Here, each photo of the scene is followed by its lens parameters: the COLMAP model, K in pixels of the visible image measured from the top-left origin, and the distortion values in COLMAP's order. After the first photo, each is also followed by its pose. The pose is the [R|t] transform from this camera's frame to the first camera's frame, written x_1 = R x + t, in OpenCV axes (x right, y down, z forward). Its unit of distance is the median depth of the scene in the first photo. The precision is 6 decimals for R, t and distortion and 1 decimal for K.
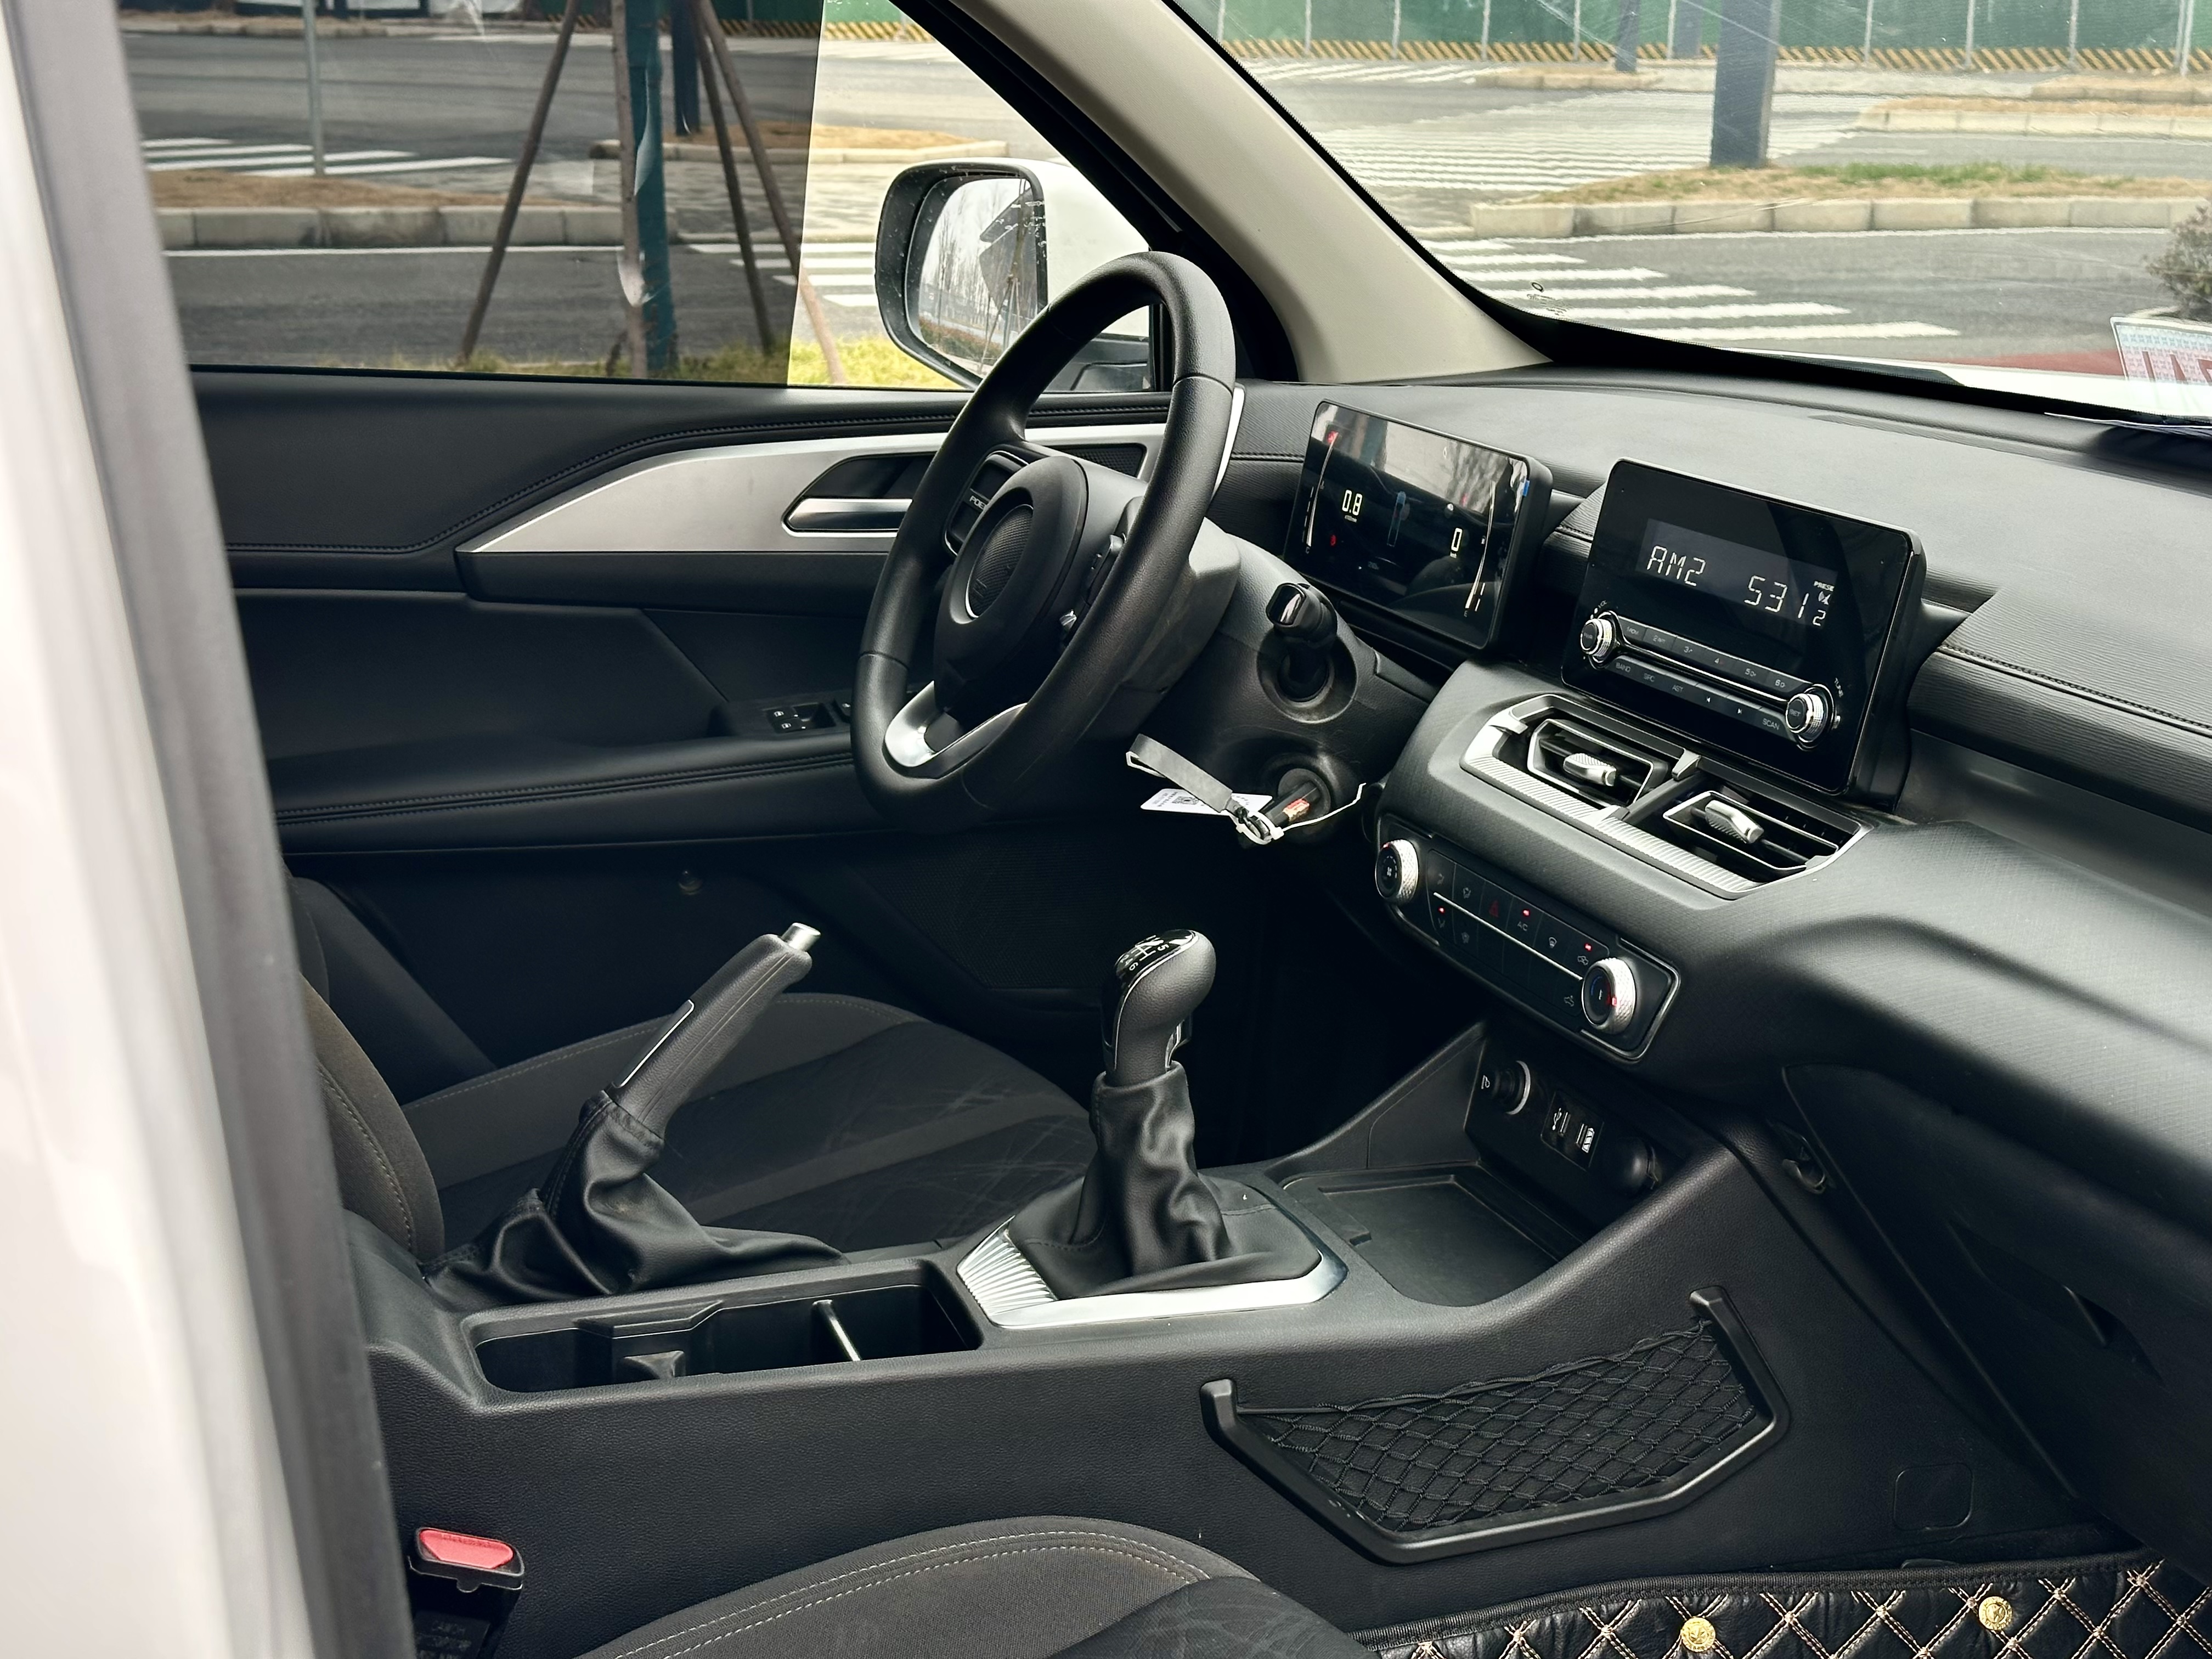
lens RADIAL K [[3072.8, 0, 1102.4], [0, 3072.8, 815.9], [0, 0, 1]] dist [0.077933, 0.000000]
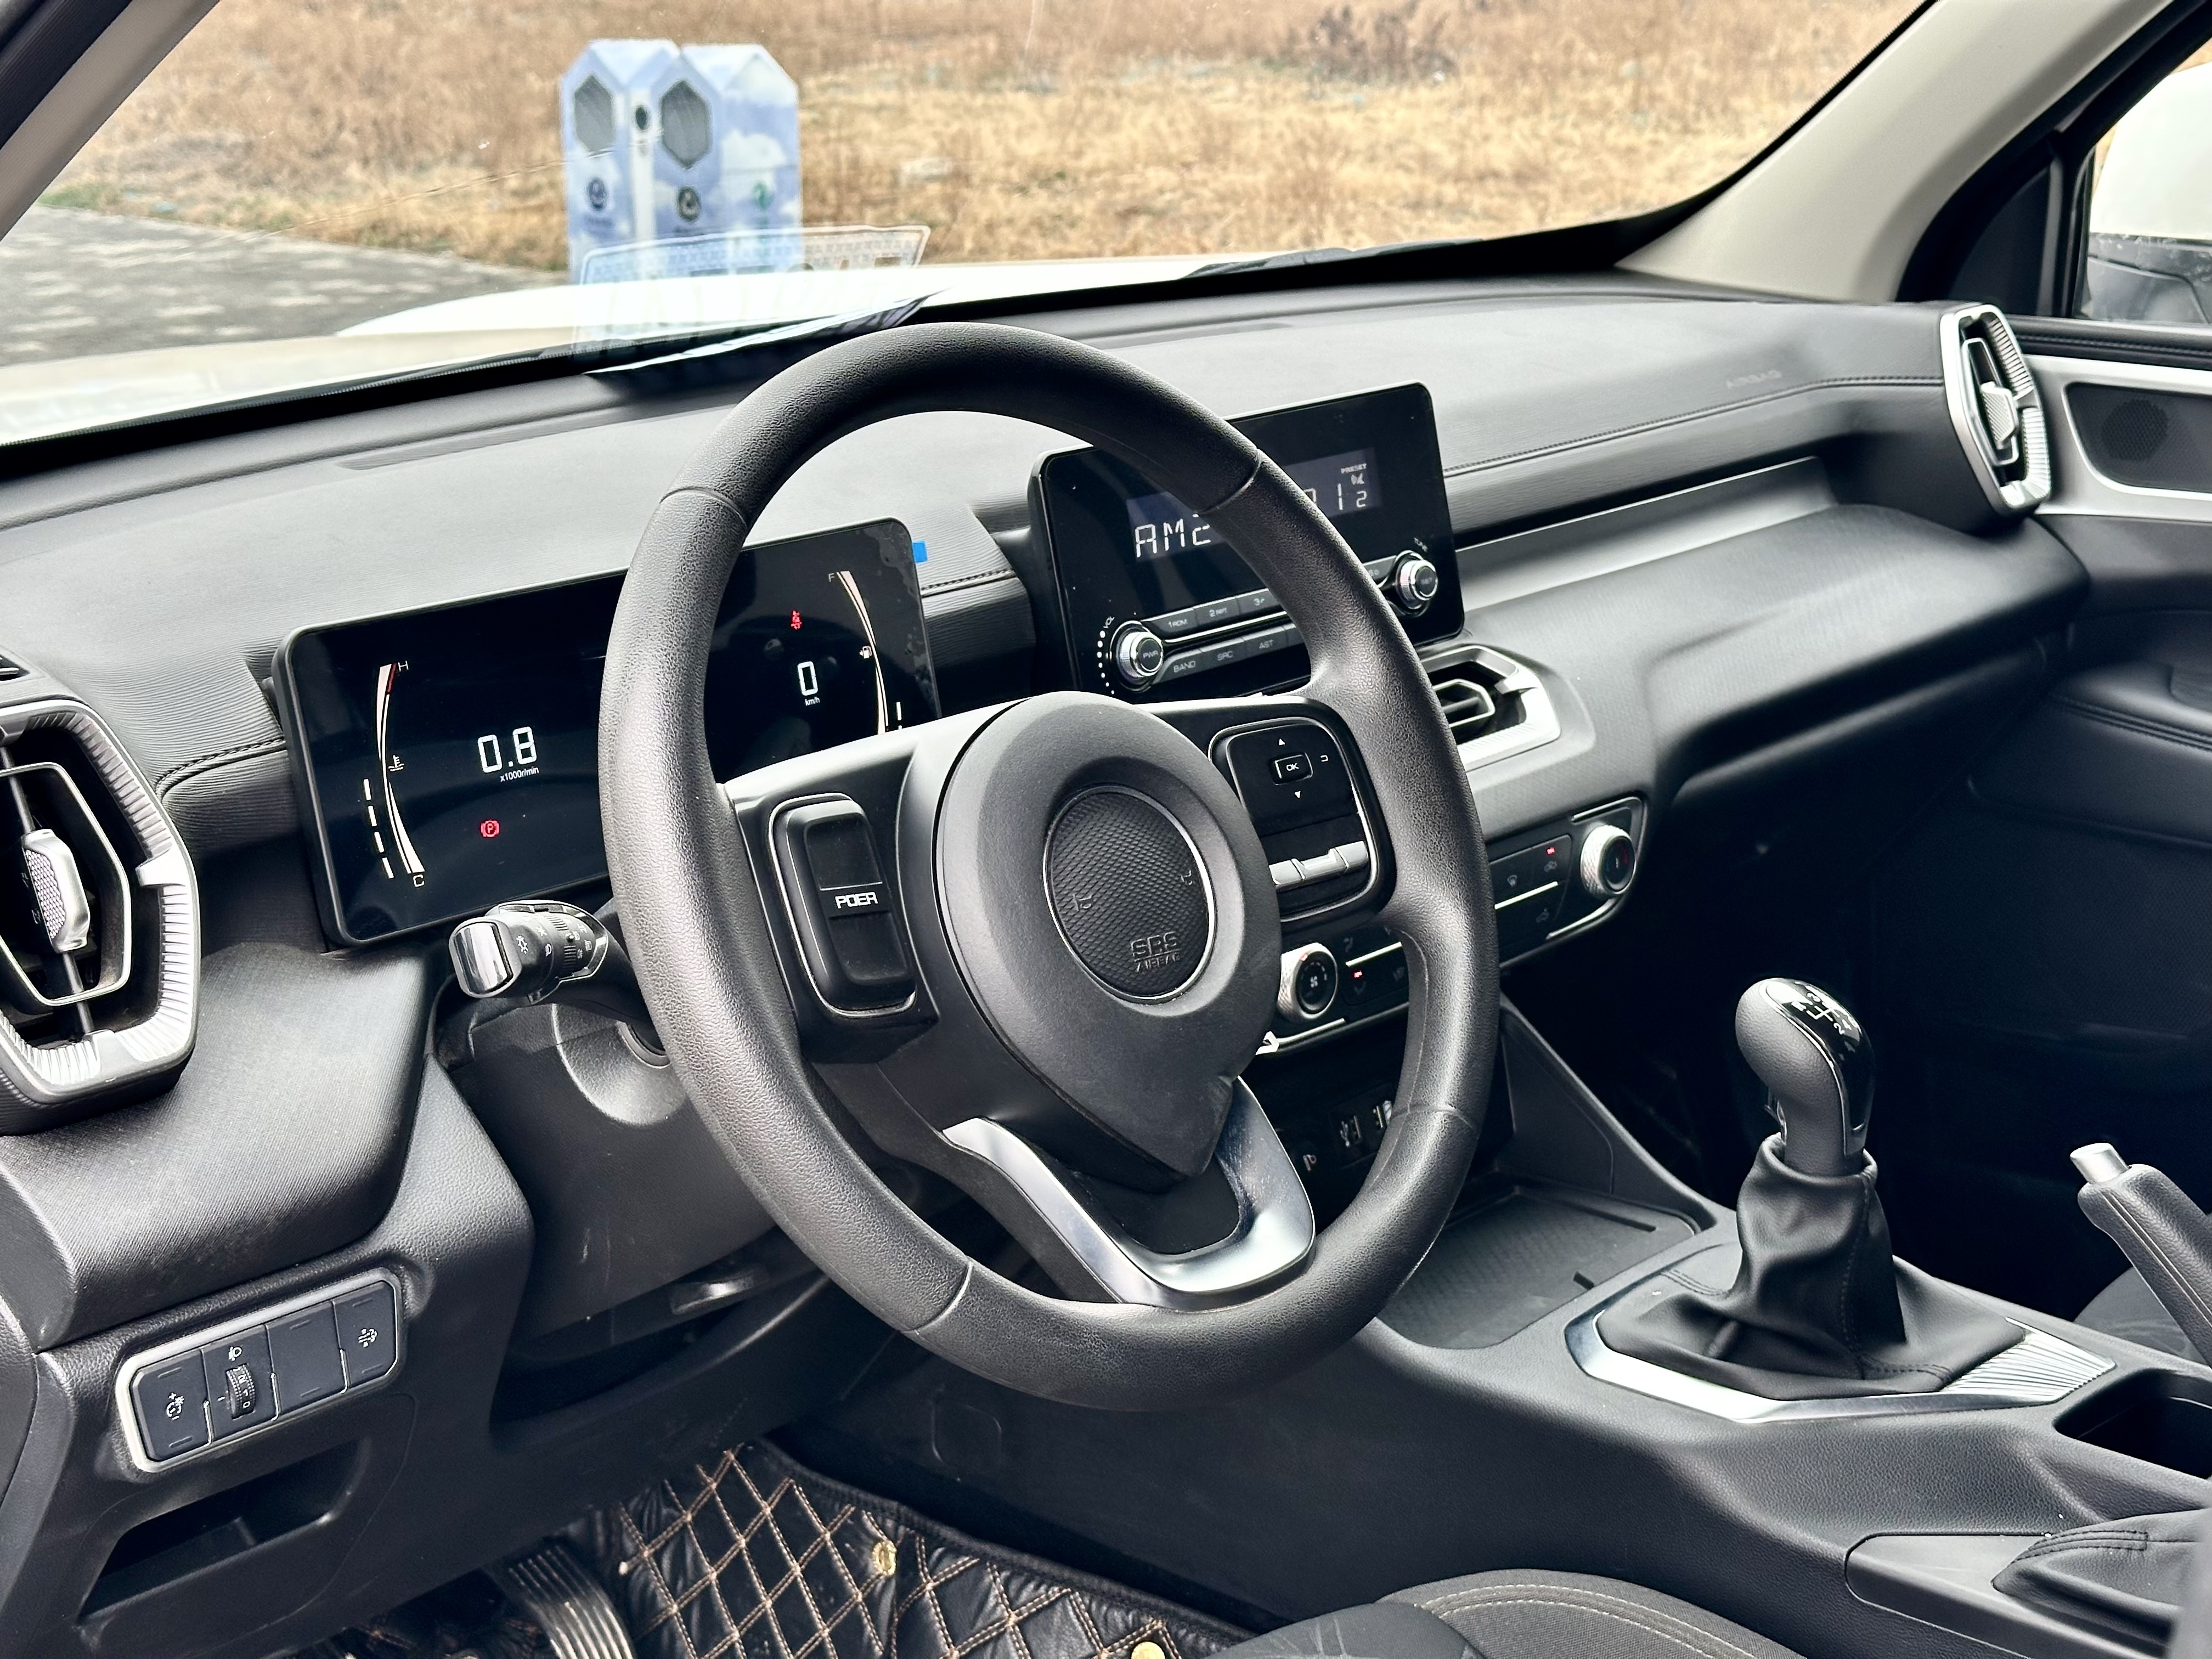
lens RADIAL K [[3072.8, 0, 1113.2], [0, 3072.8, 836.0], [0, 0, 1]] dist [0.077933, 0.000000]
pose [[-0.402523, -0.286994, 0.869258, -0.628849], [0.238496, 0.883911, 0.402271, -0.385026], [-0.883796, 0.369238, -0.287347, 1.387583]]
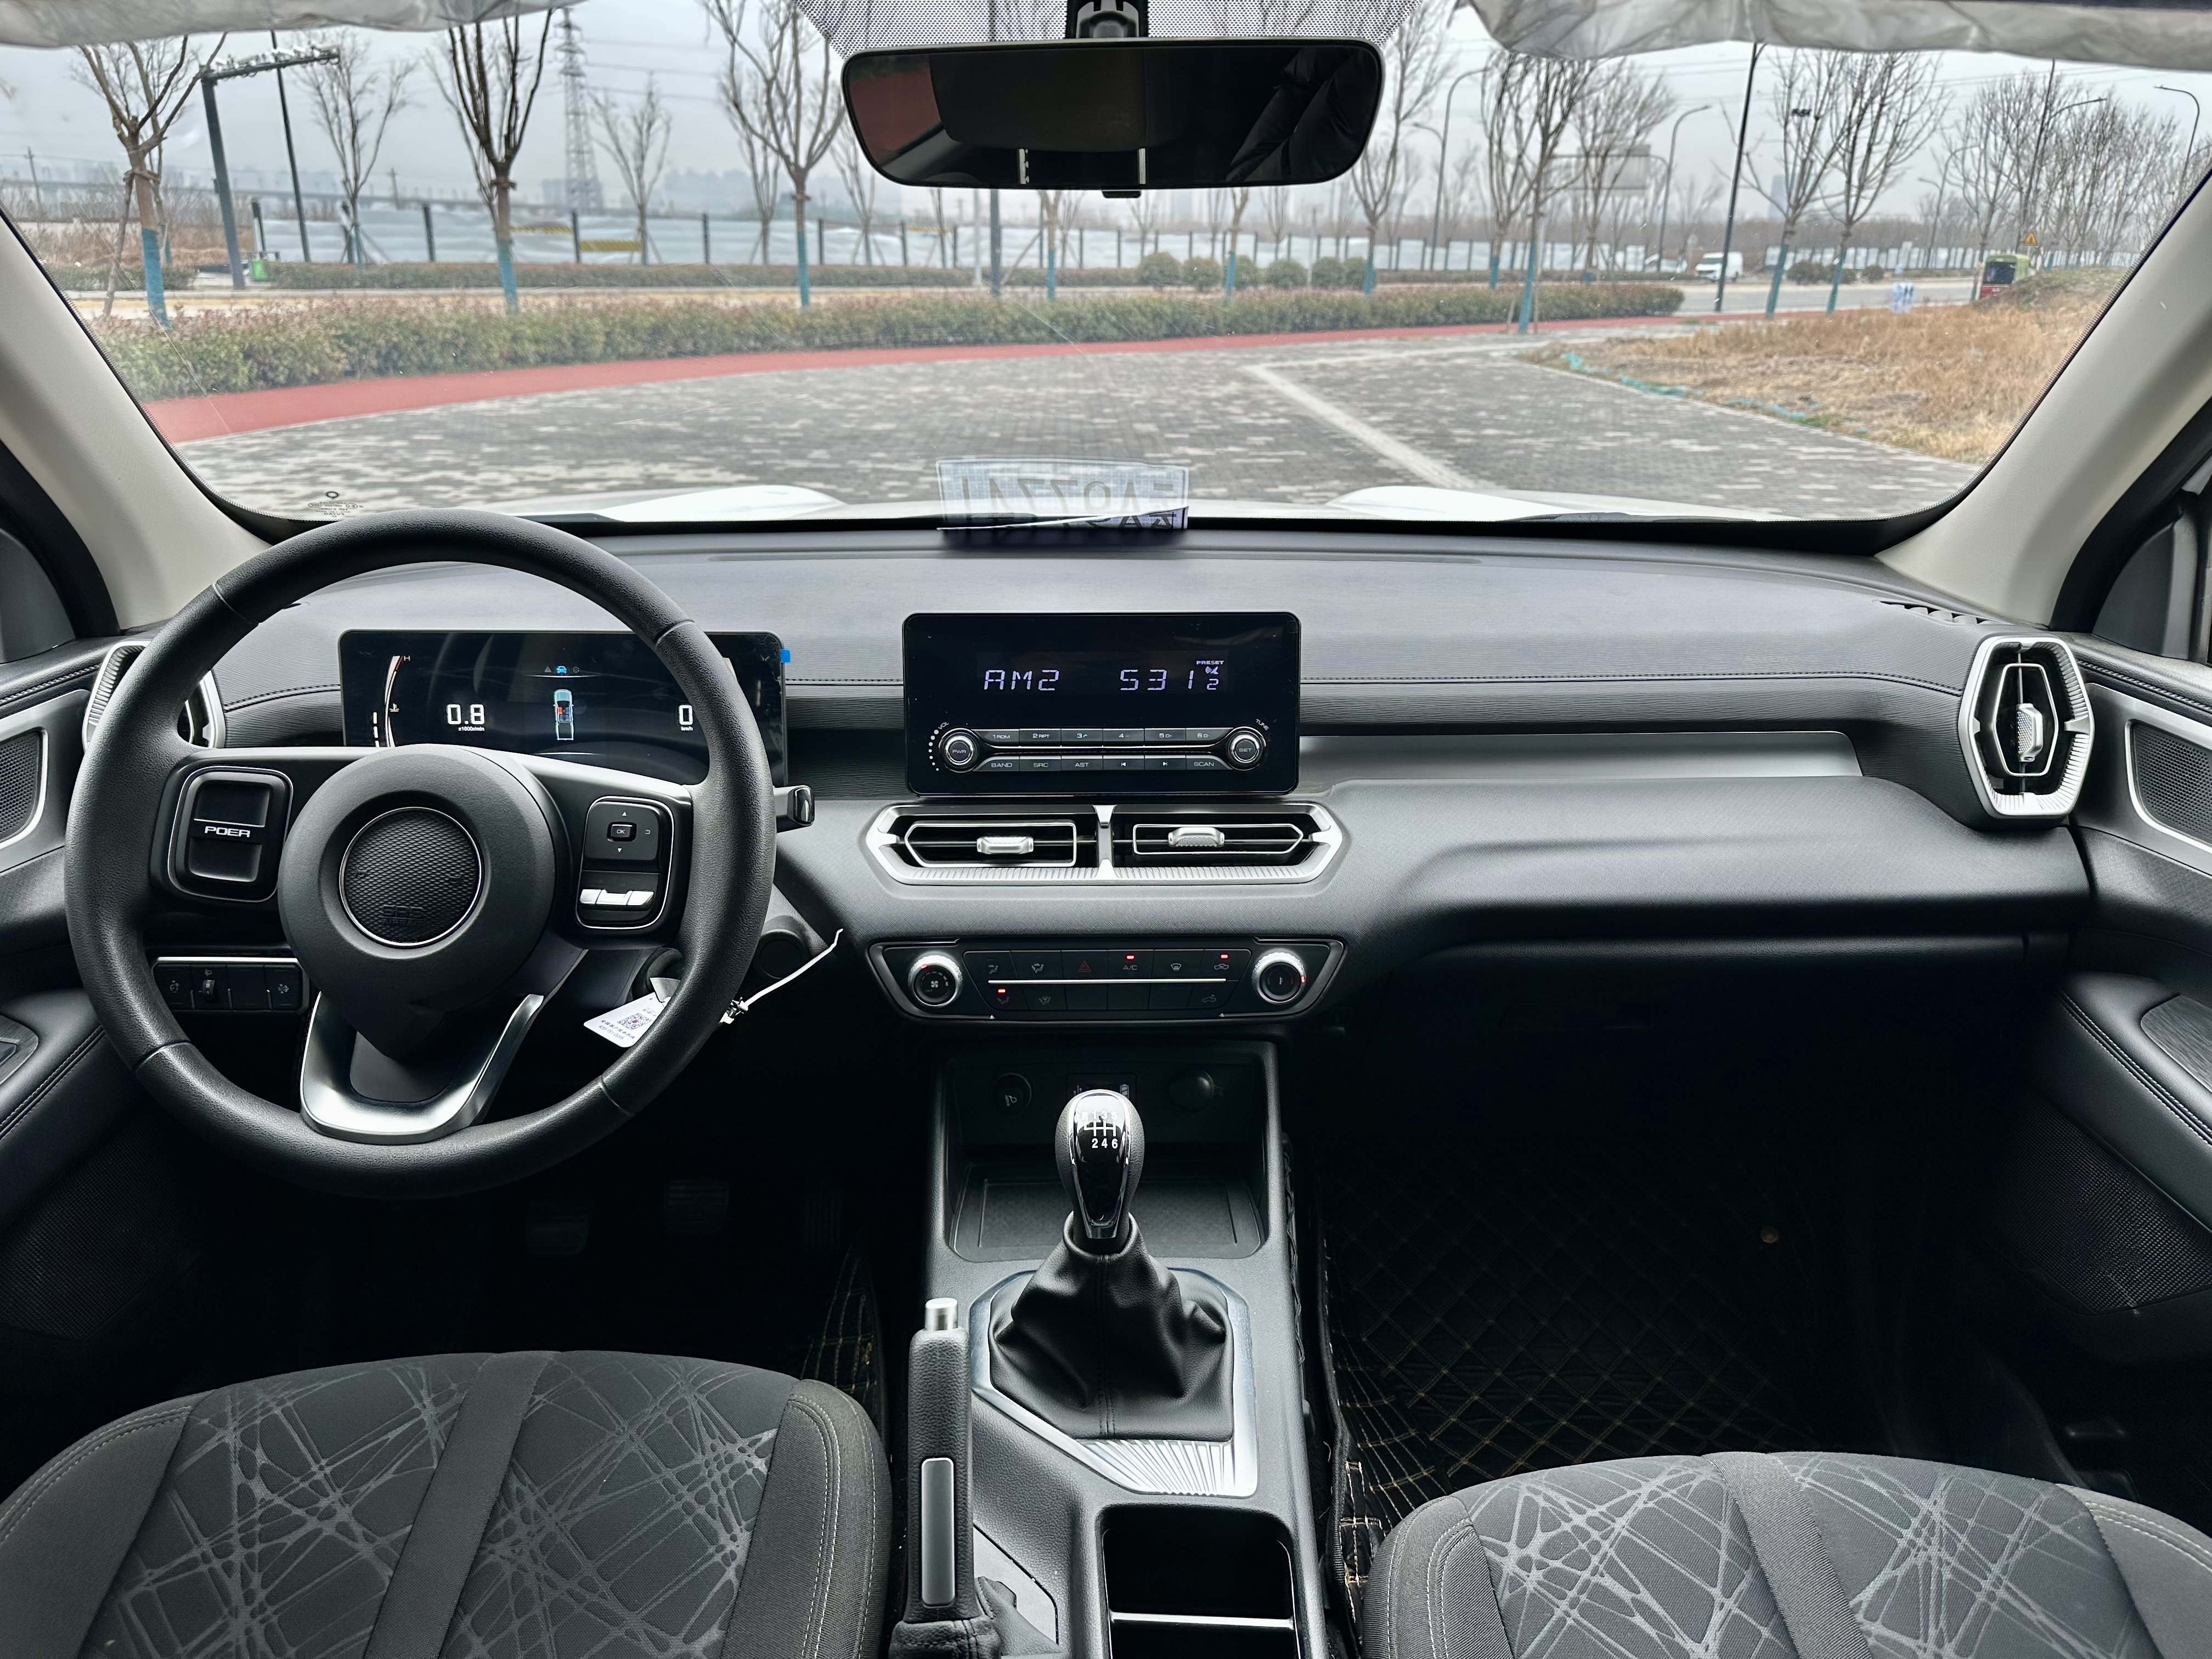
lens RADIAL K [[1528.3, 0, 1109.3], [0, 1528.3, 825.9], [0, 0, 1]] dist [0.078743, -0.000377]
pose [[0.347311, -0.343615, 0.872527, -0.429639], [0.242014, 0.931772, 0.270612, -0.206237], [-0.905982, 0.117178, 0.406774, 0.752190]]
